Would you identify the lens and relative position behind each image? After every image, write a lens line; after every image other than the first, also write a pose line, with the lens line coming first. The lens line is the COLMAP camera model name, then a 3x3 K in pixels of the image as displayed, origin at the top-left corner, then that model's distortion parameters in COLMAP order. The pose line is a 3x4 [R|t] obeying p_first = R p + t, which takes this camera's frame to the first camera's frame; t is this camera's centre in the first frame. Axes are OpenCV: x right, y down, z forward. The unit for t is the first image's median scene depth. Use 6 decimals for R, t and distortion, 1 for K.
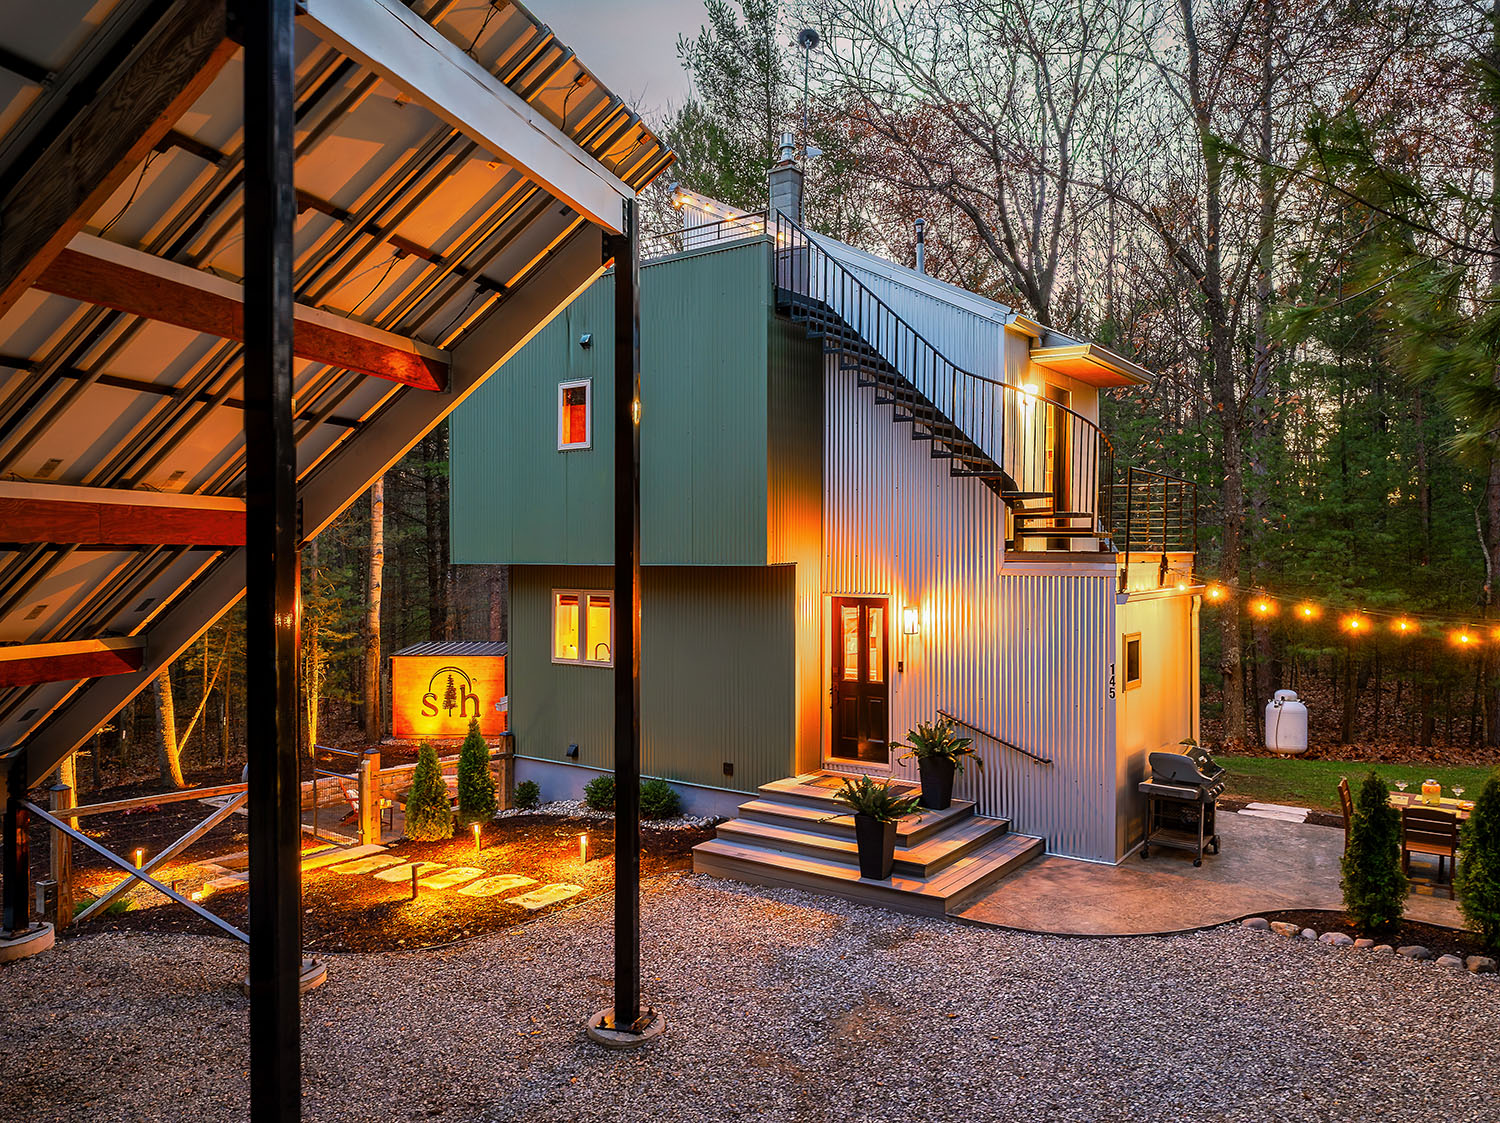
lens RADIAL K [[1111.1, 0, 750.0], [0, 1111.1, 561.5], [0, 0, 1]] dist [-0.032820, 0.036546]
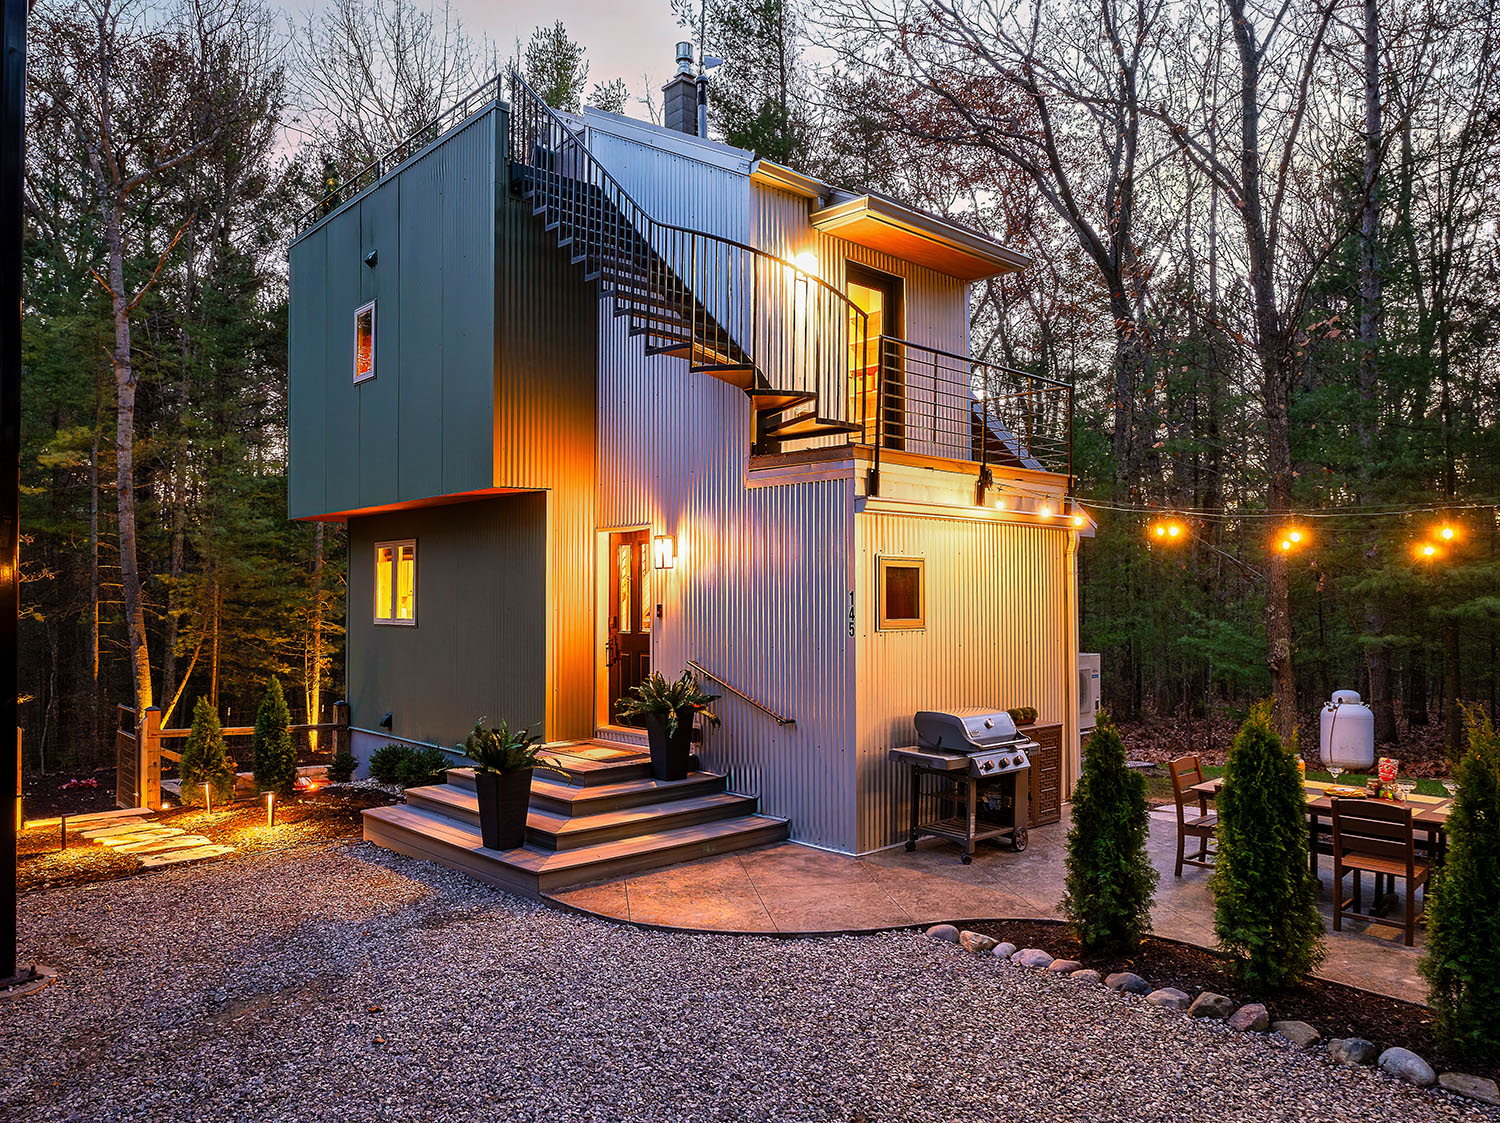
lens RADIAL K [[1096.9, 0, 750.0], [0, 1096.9, 589.5], [0, 0, 1]] dist [-0.024440, 0.003321]
pose [[0.977051, -0.002875, -0.212987, 0.383279], [-0.000904, 0.999844, -0.017646, 0.095438], [0.213004, 0.017434, 0.976896, 0.225600]]
